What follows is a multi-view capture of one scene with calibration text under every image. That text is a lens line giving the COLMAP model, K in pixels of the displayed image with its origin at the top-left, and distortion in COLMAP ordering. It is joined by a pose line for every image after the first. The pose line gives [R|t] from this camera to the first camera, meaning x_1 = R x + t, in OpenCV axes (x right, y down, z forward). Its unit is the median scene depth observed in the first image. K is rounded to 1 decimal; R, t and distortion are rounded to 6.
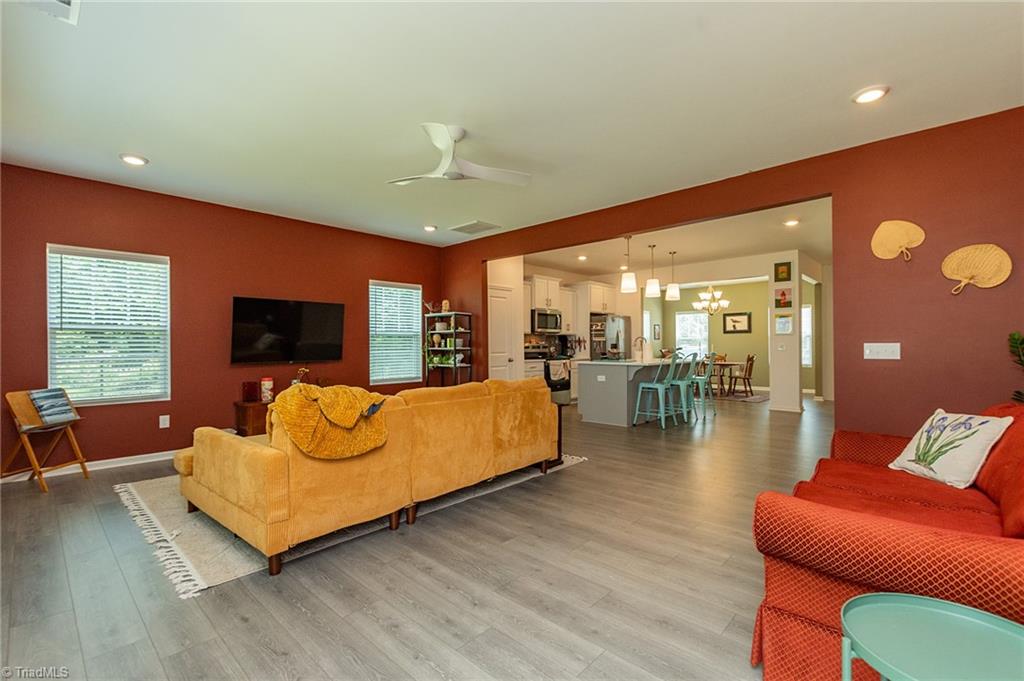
lens RADIAL K [[453.2, 0, 517.9], [0, 453.2, 340.1], [0, 0, 1]] dist [0.004202, -0.002185]
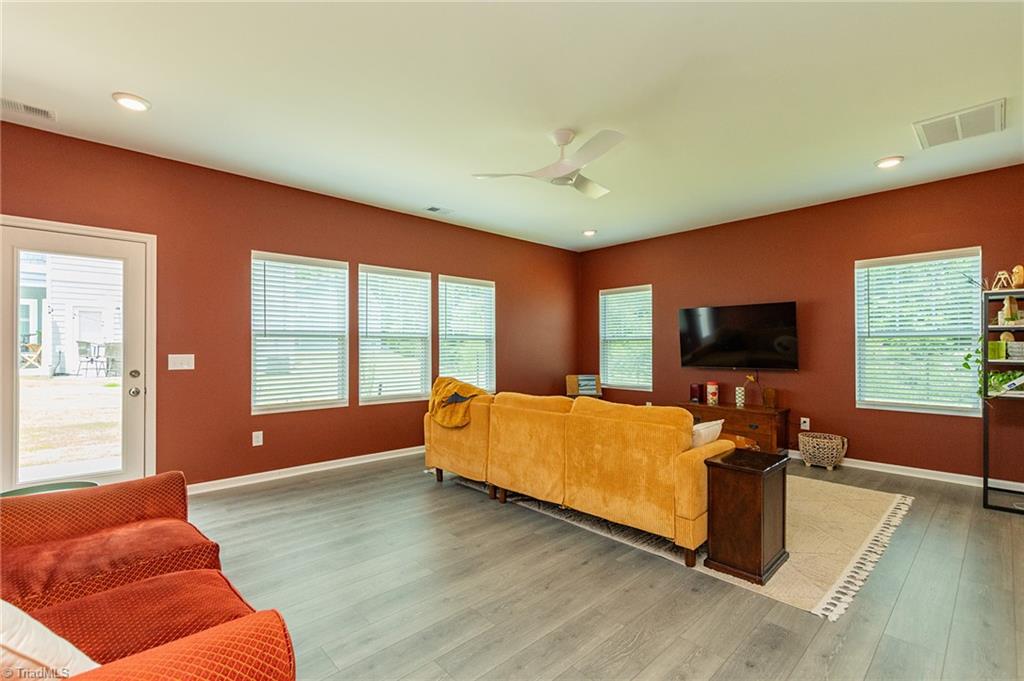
lens RADIAL K [[453.2, 0, 512.2], [0, 453.2, 346.6], [0, 0, 1]] dist [0.004202, -0.002185]
pose [[-0.085474, -0.002775, -0.996337, 0.471318], [0.012239, 0.999918, -0.003835, -0.002158], [0.996265, -0.012522, -0.085433, 0.556709]]
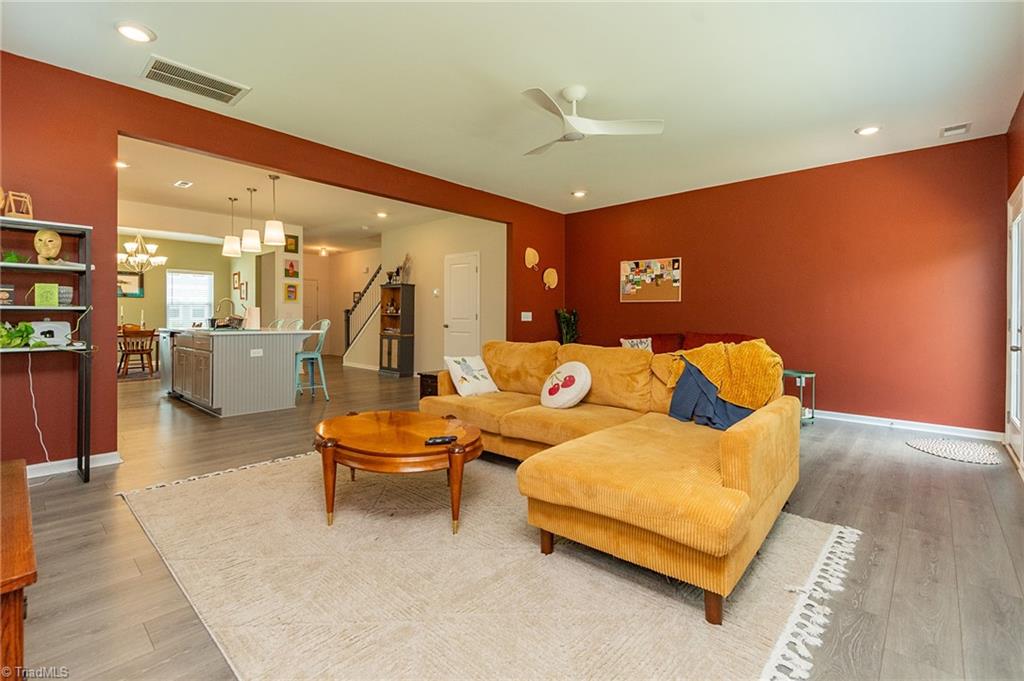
lens RADIAL K [[453.2, 0, 510.8], [0, 453.2, 320.4], [0, 0, 1]] dist [0.004202, -0.002185]
pose [[0.007334, -0.000495, 0.999973, -0.632401], [-0.019980, 0.999800, 0.000641, 0.023567], [-0.999773, -0.019984, 0.007323, 0.632968]]
